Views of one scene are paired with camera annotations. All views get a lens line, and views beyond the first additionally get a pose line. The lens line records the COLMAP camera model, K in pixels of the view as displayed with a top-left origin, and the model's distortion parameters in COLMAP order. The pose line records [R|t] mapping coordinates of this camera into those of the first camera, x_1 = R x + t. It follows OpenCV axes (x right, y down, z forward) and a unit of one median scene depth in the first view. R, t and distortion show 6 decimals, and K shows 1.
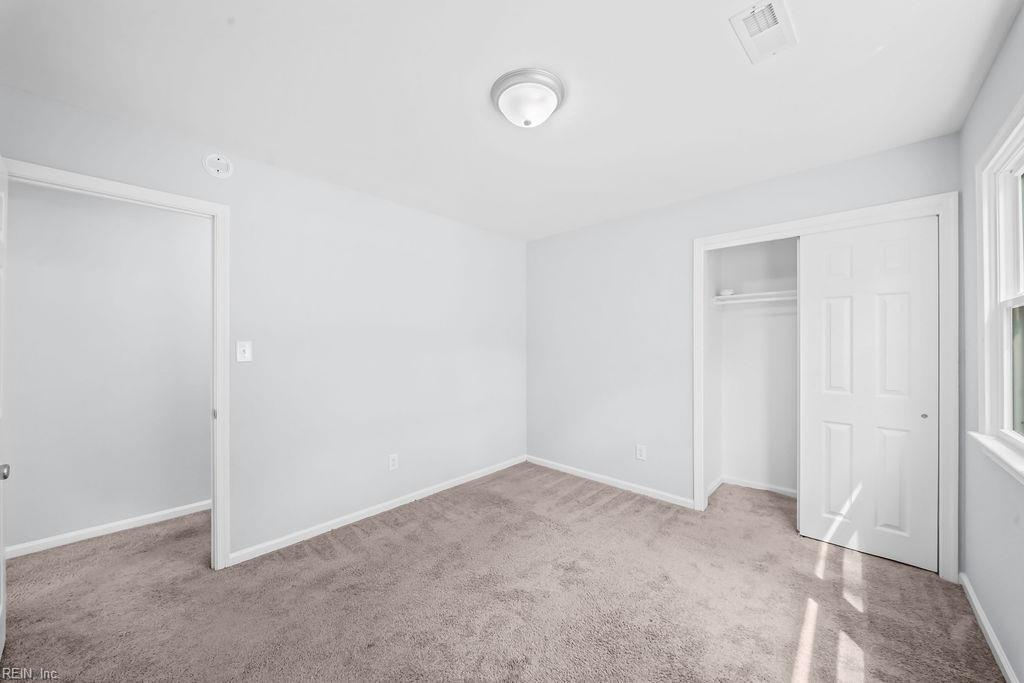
lens RADIAL K [[361.8, 0, 514.1], [0, 361.8, 348.1], [0, 0, 1]] dist [-0.001808, -0.000430]
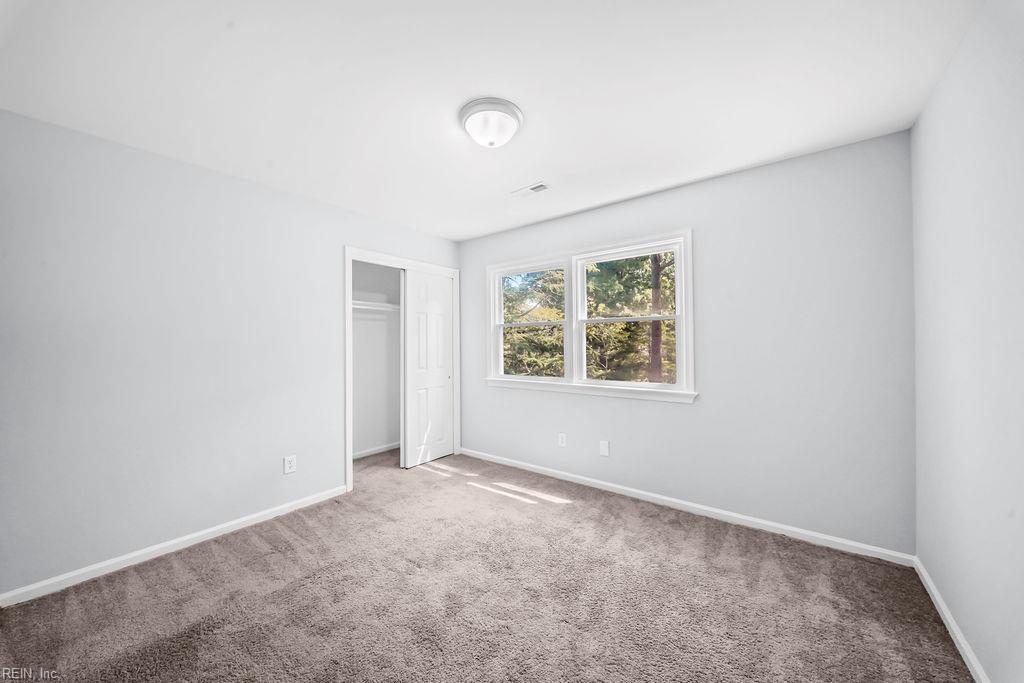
lens RADIAL K [[361.8, 0, 508.4], [0, 361.8, 342.3], [0, 0, 1]] dist [-0.001808, -0.000430]
pose [[-0.086541, 0.002953, 0.996244, -0.743731], [0.012889, 0.999915, -0.001845, 0.002488], [-0.996165, 0.012681, -0.086572, 0.713809]]
